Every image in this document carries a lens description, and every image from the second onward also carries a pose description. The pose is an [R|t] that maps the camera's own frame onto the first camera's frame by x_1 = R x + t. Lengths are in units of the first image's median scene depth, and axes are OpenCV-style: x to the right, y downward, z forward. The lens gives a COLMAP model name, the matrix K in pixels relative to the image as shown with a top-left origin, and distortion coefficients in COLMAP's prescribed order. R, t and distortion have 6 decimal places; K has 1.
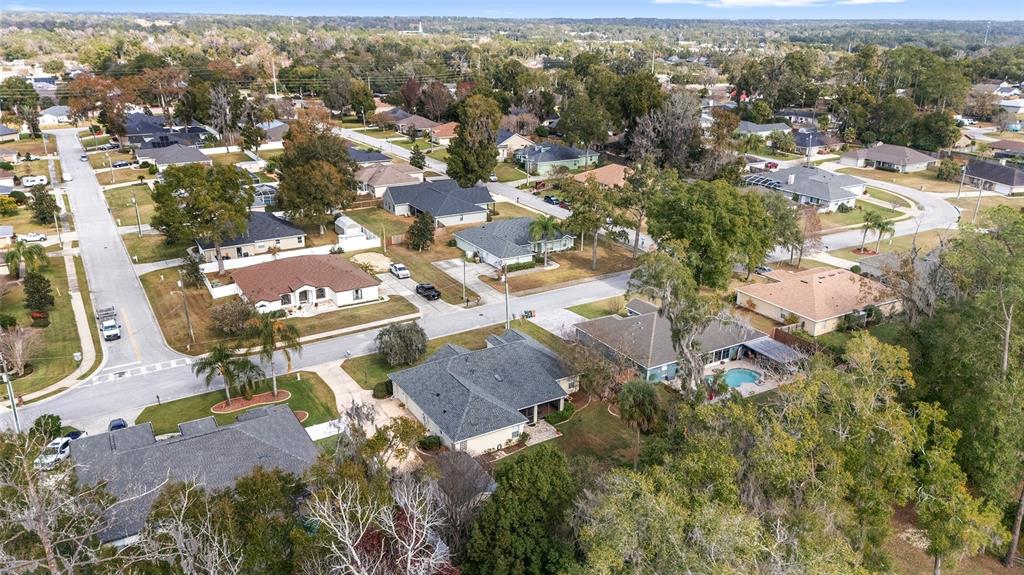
lens RADIAL K [[742.3, 0, 519.7], [0, 742.3, 296.5], [0, 0, 1]] dist [0.055081, -0.055839]
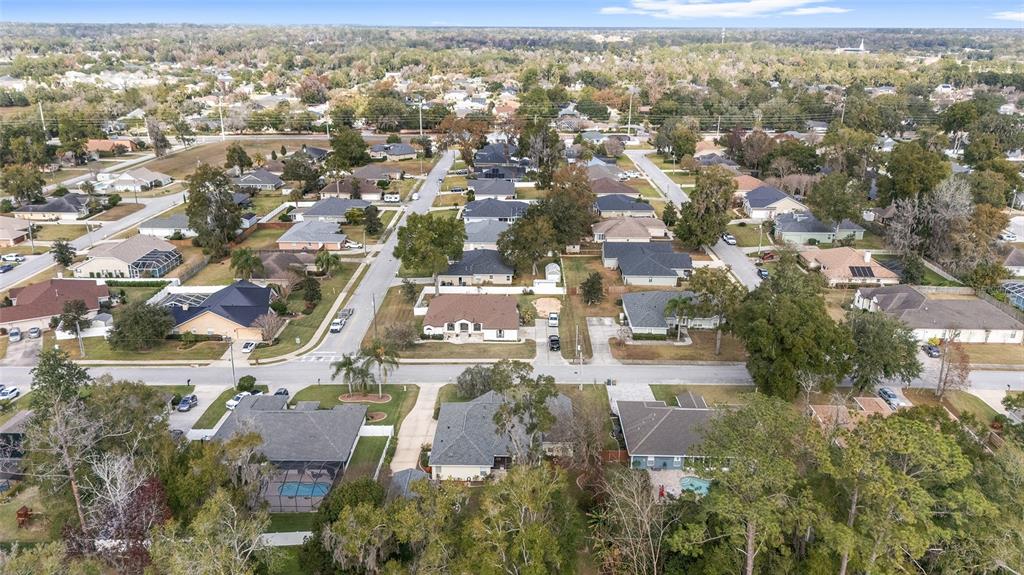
lens RADIAL K [[742.3, 0, 509.9], [0, 742.3, 291.3], [0, 0, 1]] dist [0.055081, -0.055839]
pose [[0.844550, 0.174446, -0.506265, 0.373805], [-0.183692, 0.982460, 0.032095, -0.104163], [0.502984, 0.065891, 0.861780, -0.072036]]
